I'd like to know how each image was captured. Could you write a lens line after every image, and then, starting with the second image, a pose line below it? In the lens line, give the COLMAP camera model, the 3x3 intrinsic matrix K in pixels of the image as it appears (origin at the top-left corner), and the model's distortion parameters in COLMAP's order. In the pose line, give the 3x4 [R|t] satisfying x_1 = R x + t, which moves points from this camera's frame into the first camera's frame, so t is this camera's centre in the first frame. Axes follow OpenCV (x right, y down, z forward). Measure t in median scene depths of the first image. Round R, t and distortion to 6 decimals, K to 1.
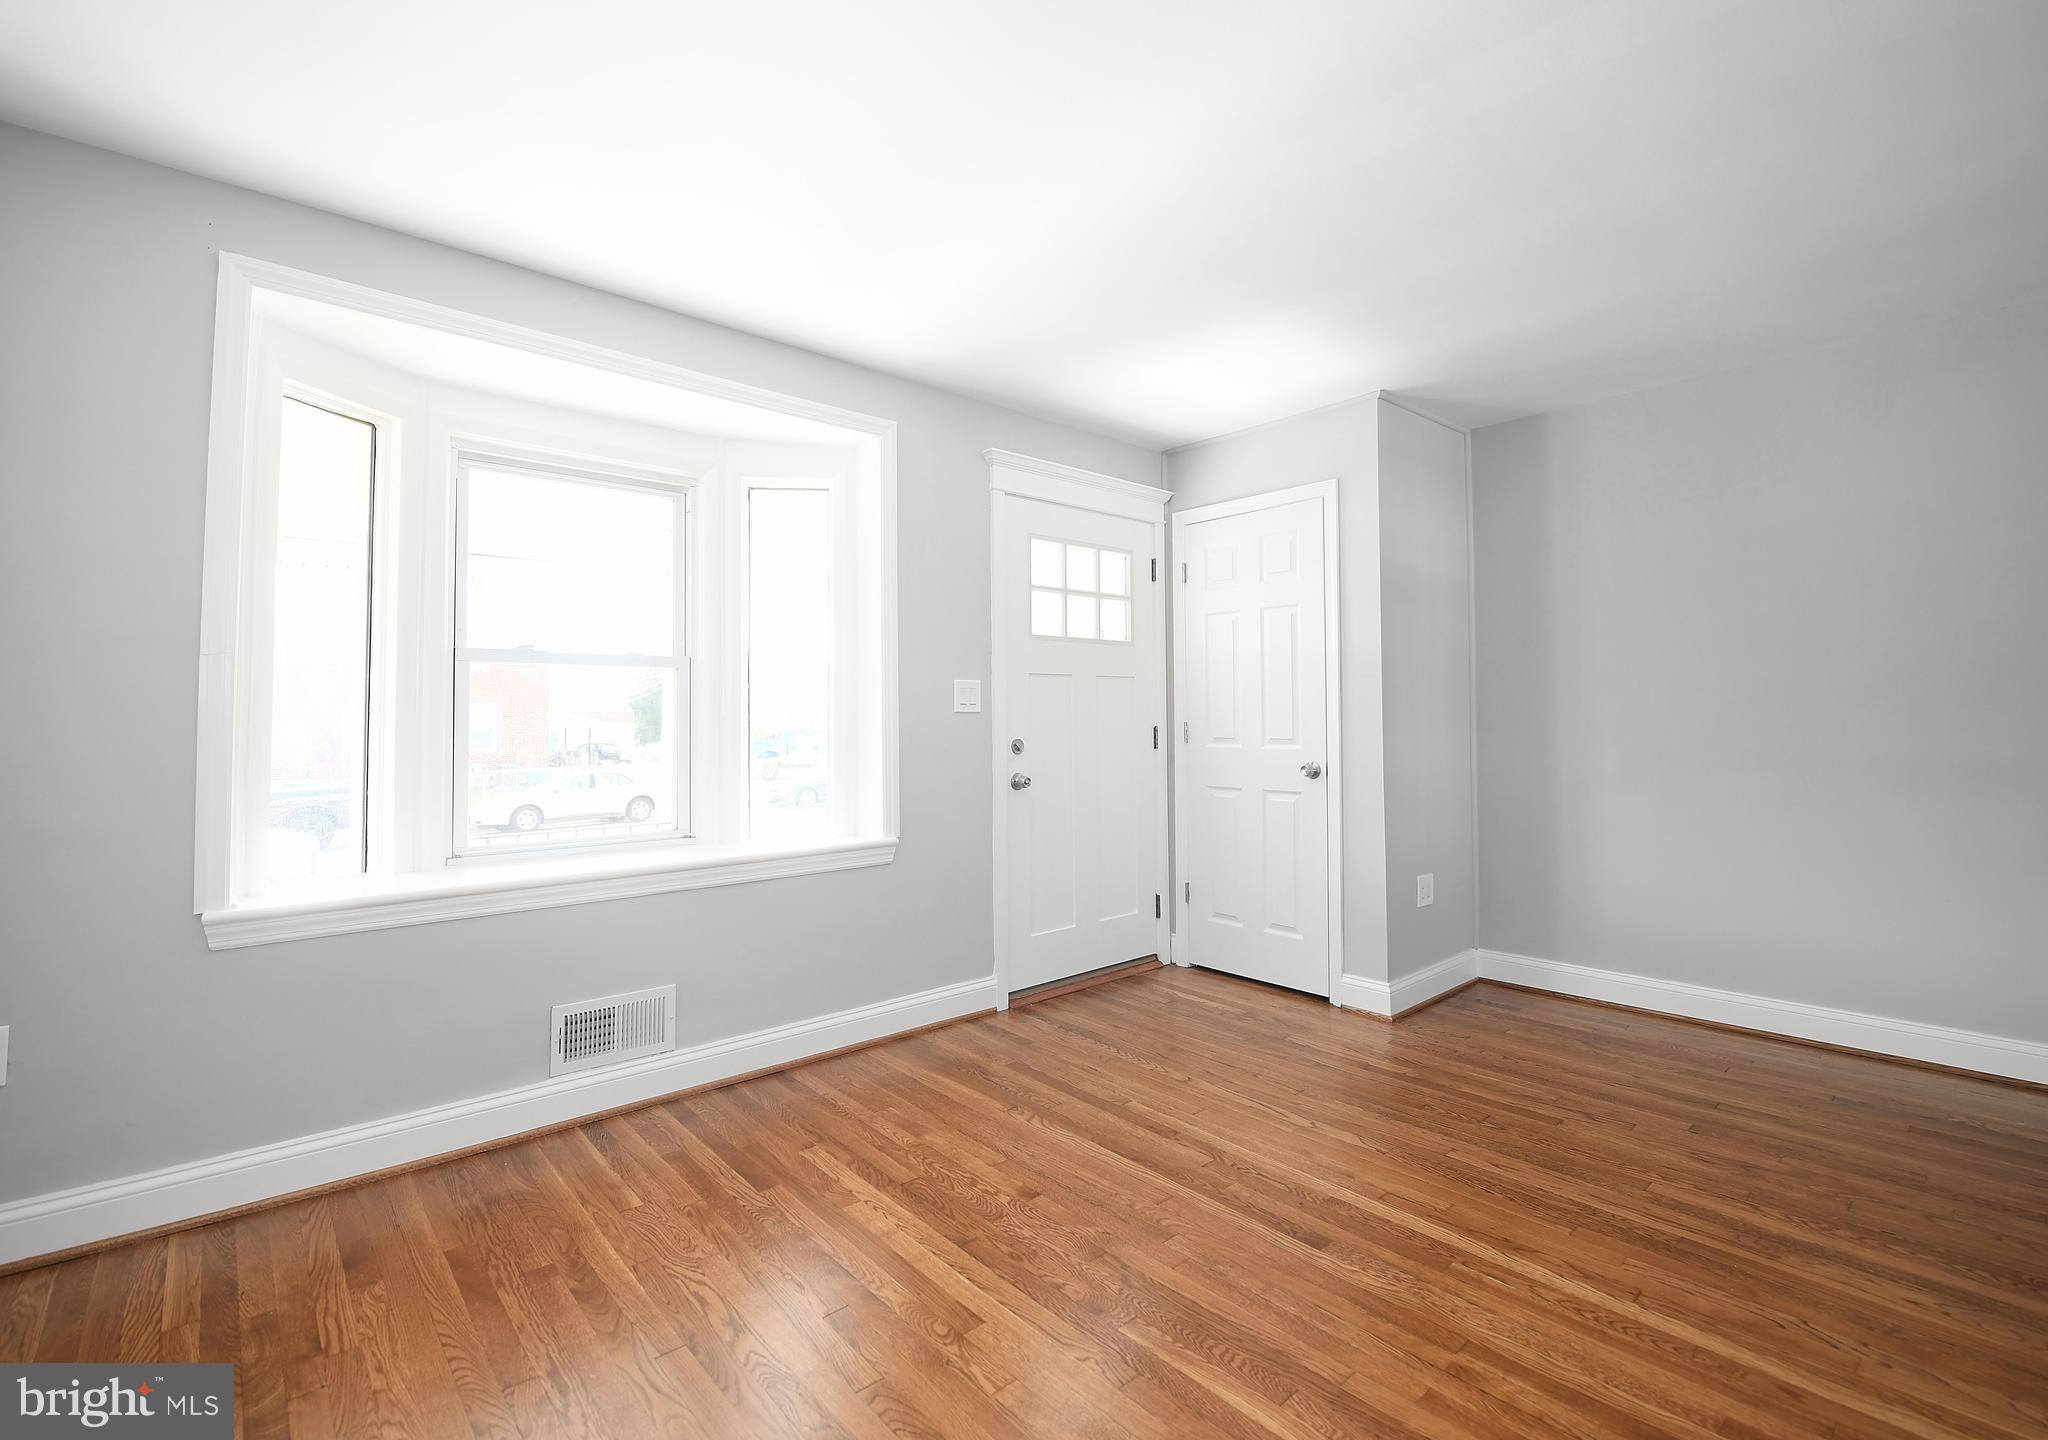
lens RADIAL K [[920.6, 0, 1037.9], [0, 920.6, 711.2], [0, 0, 1]] dist [-0.014294, -0.000967]
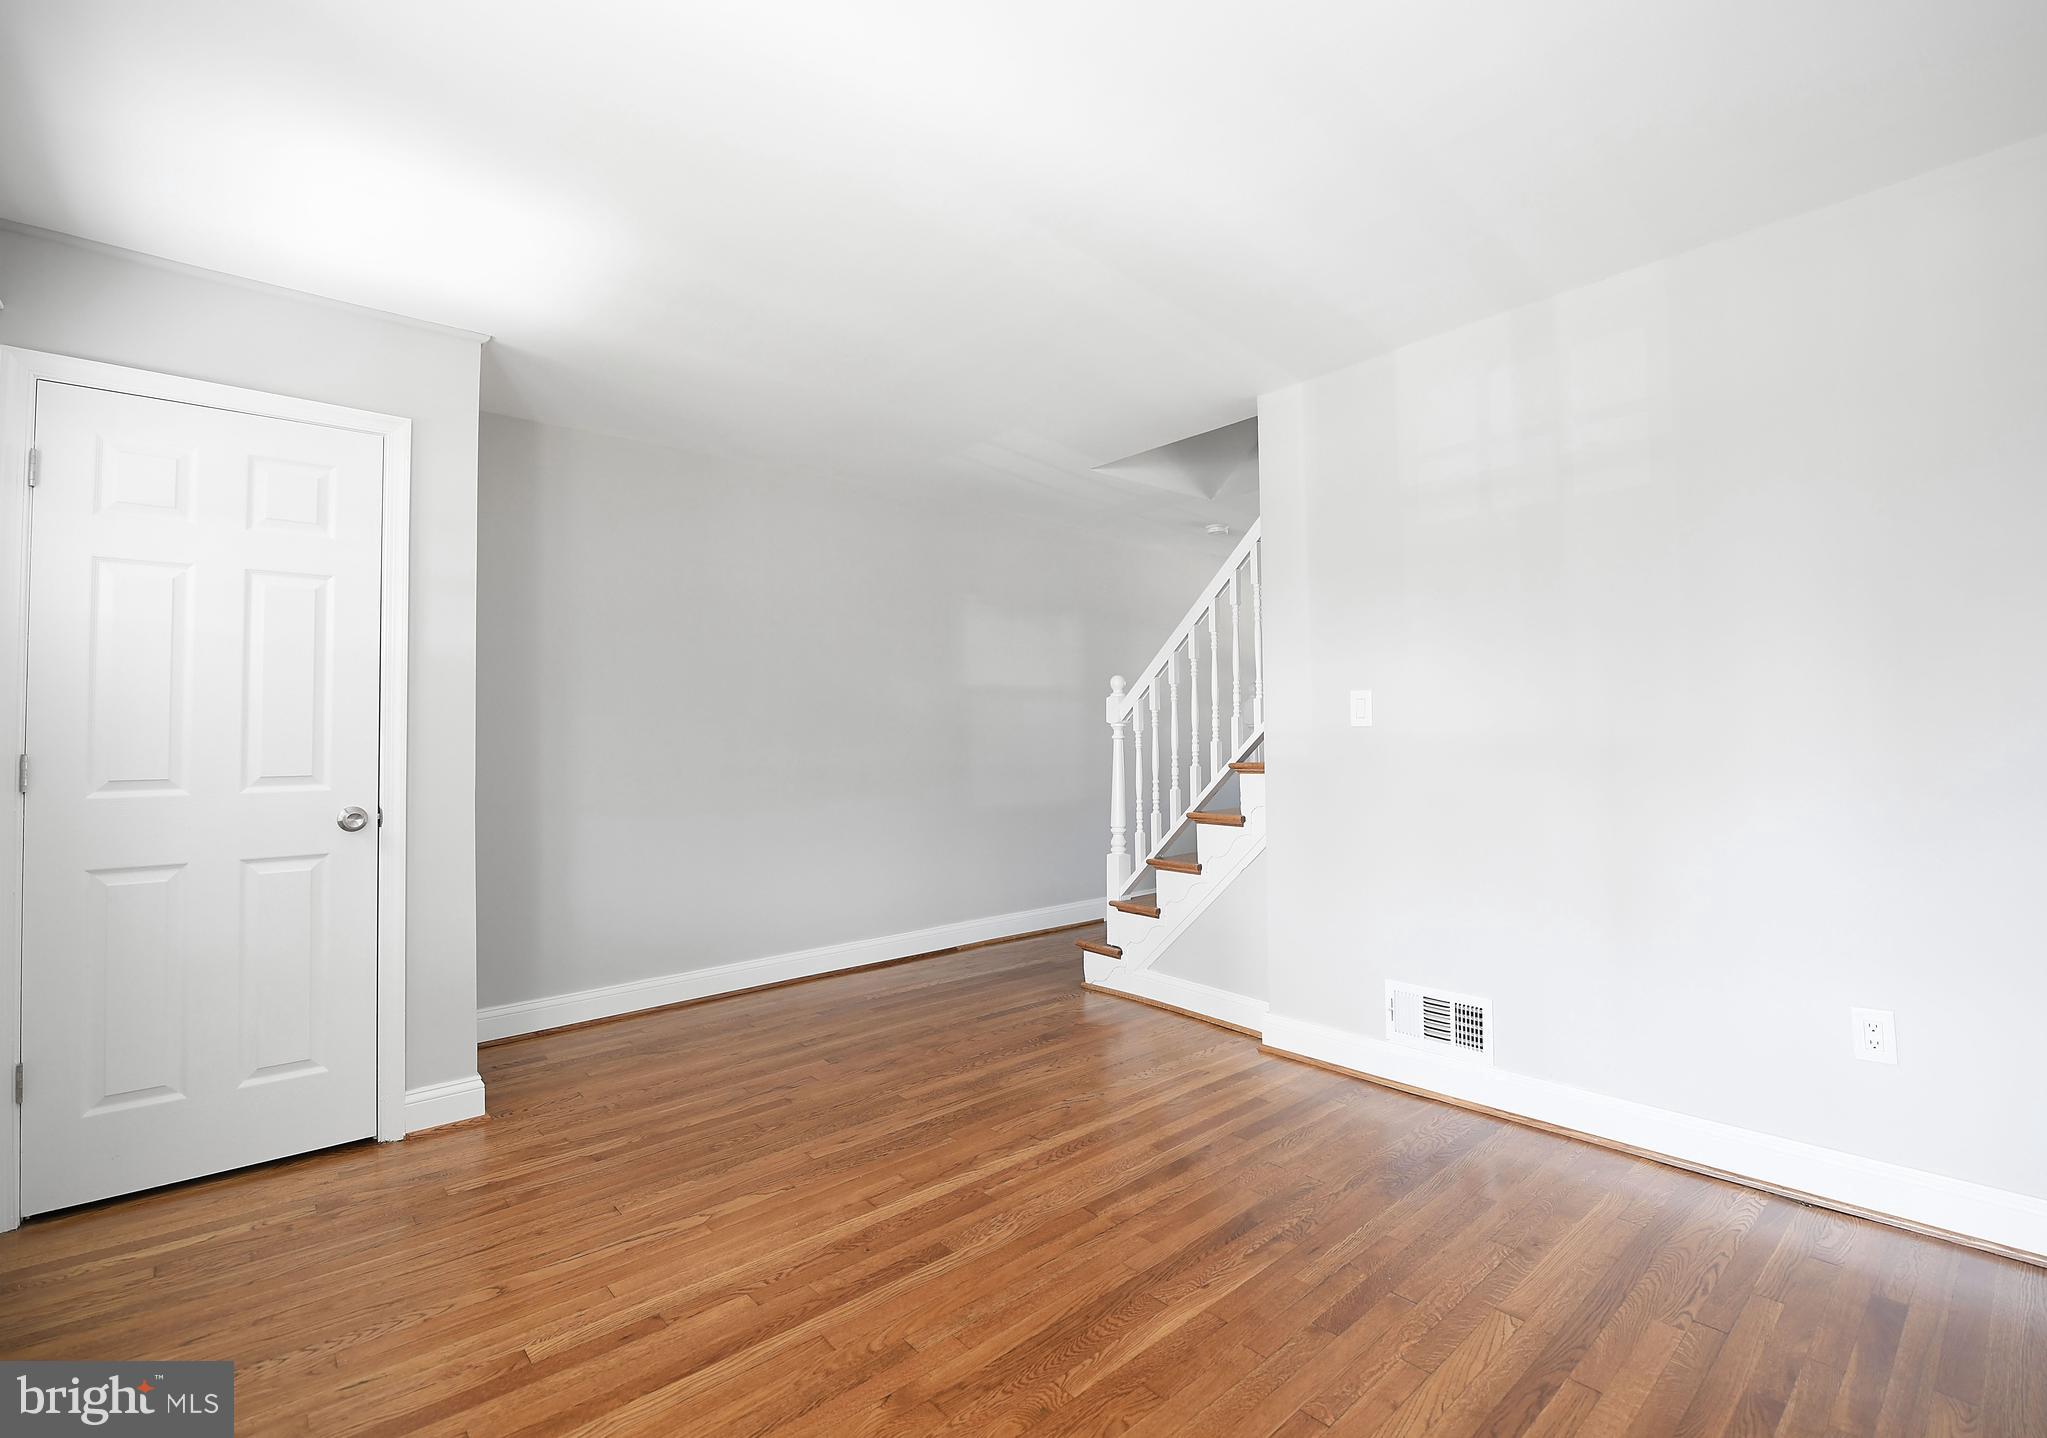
lens RADIAL K [[920.2, 0, 1039.5], [0, 920.2, 721.5], [0, 0, 1]] dist [-0.014294, -0.000967]
pose [[-0.001256, 0.020333, 0.999792, -0.506519], [0.002936, 0.999789, -0.020330, 0.007457], [-0.999995, 0.002909, -0.001316, 0.618835]]
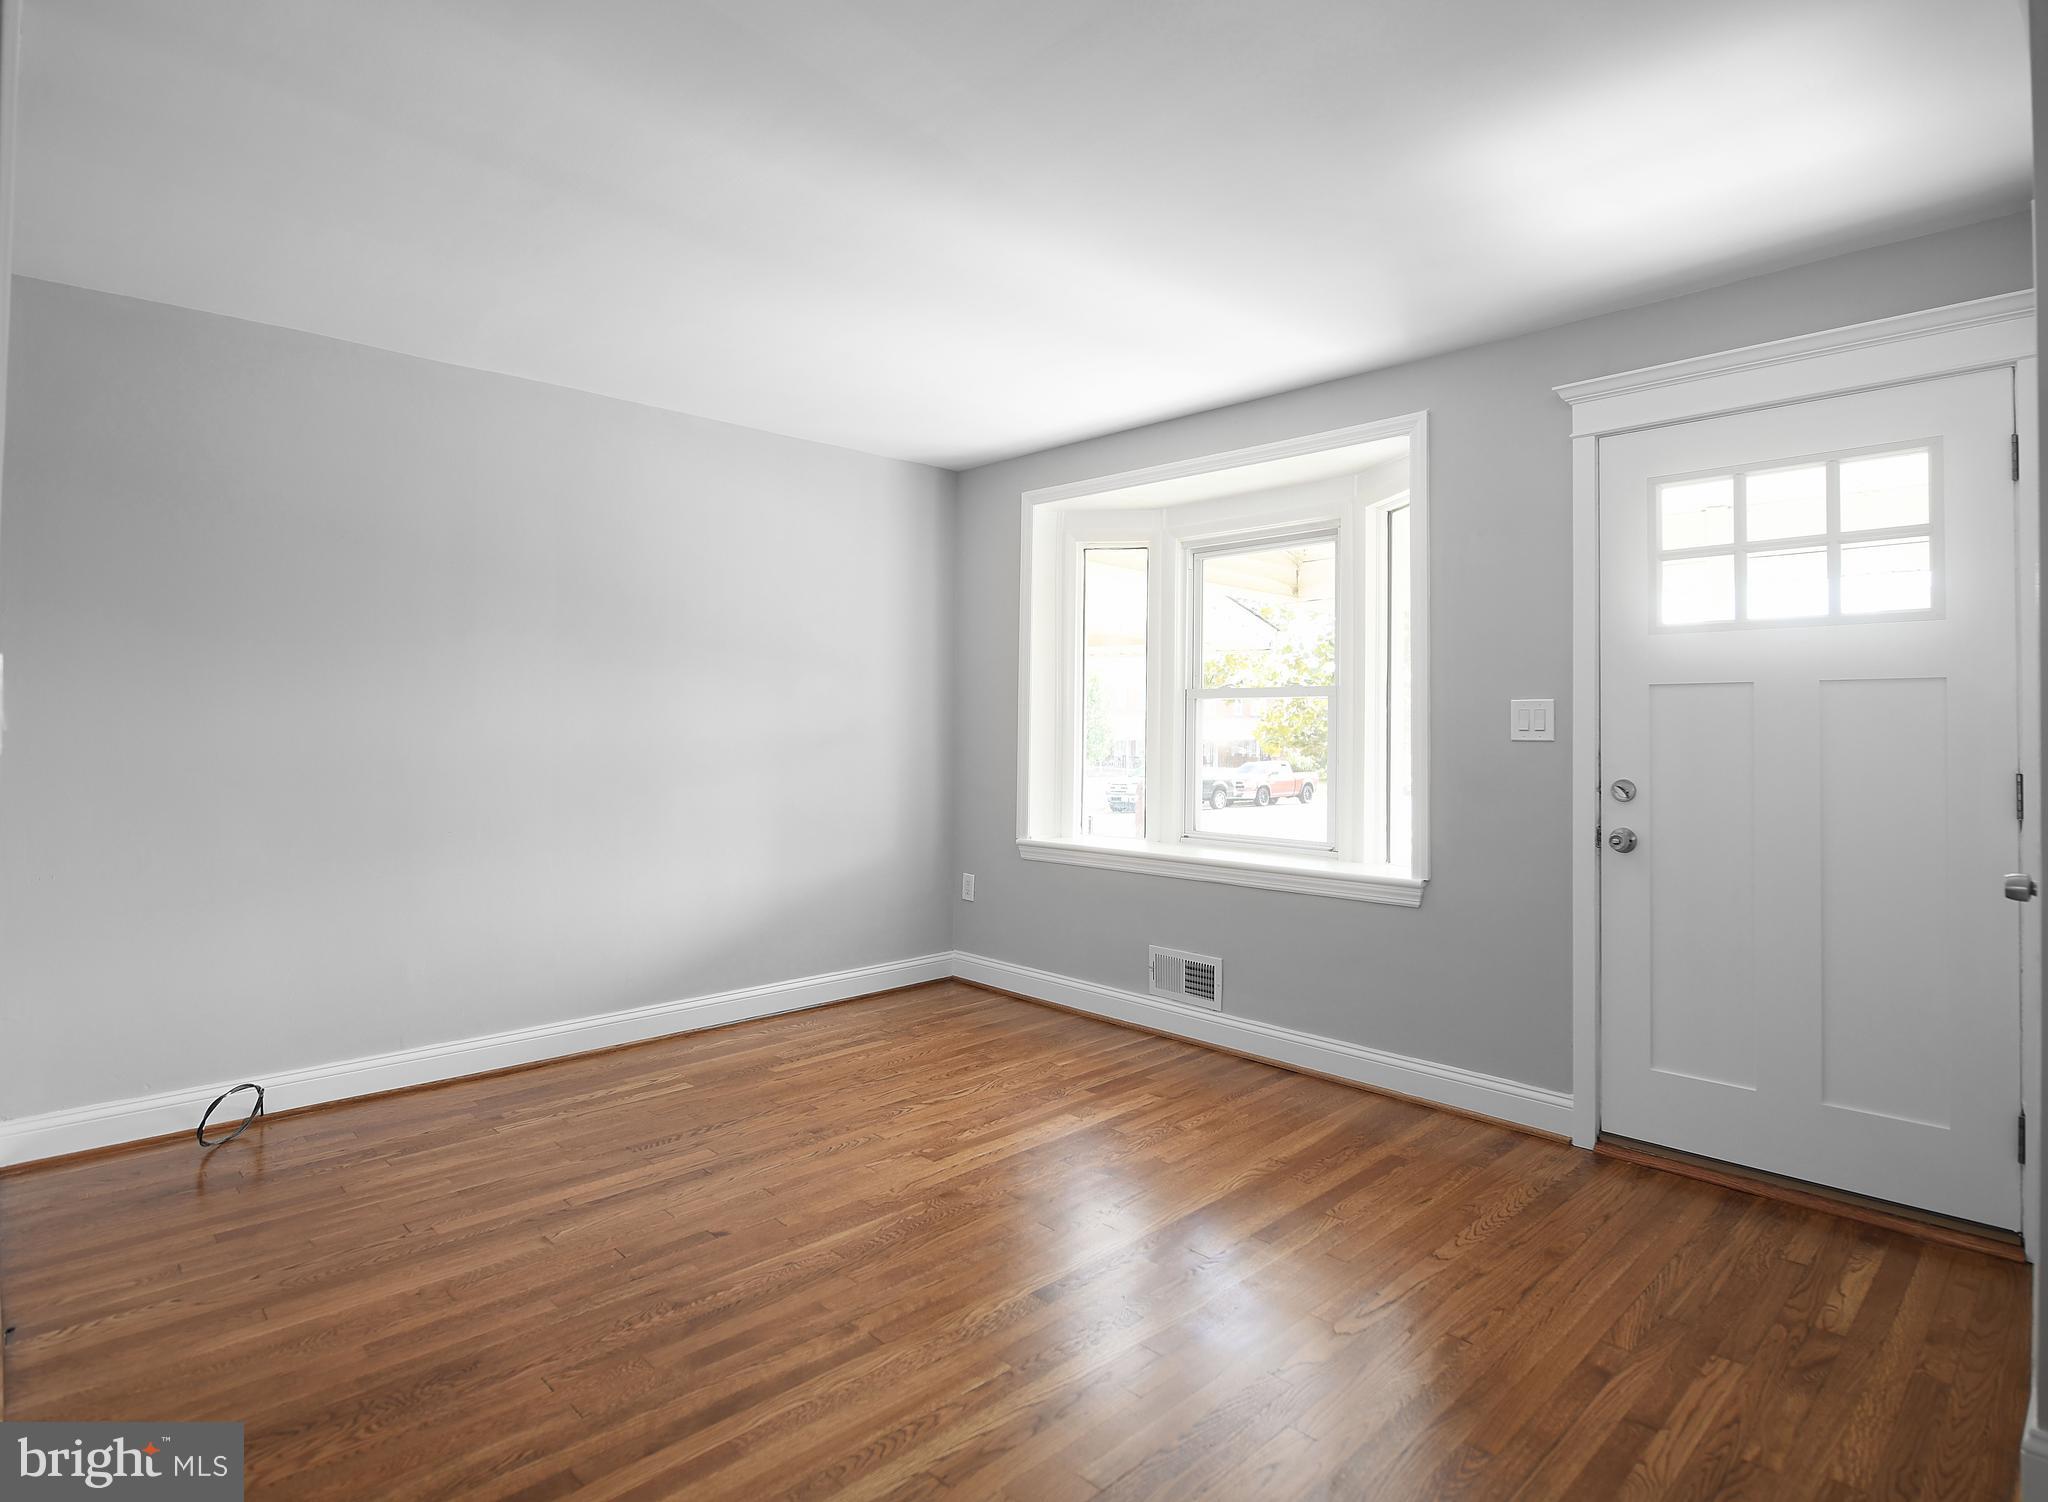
lens RADIAL K [[1090.9, 0, 1011.9], [0, 1090.9, 738.4], [0, 0, 1]] dist [-0.002492, -0.001637]
pose [[0.035484, 0.013818, -0.999275, 1.010050], [0.001632, 0.999902, 0.013885, -0.017303], [0.999369, -0.002124, 0.035458, 0.643662]]
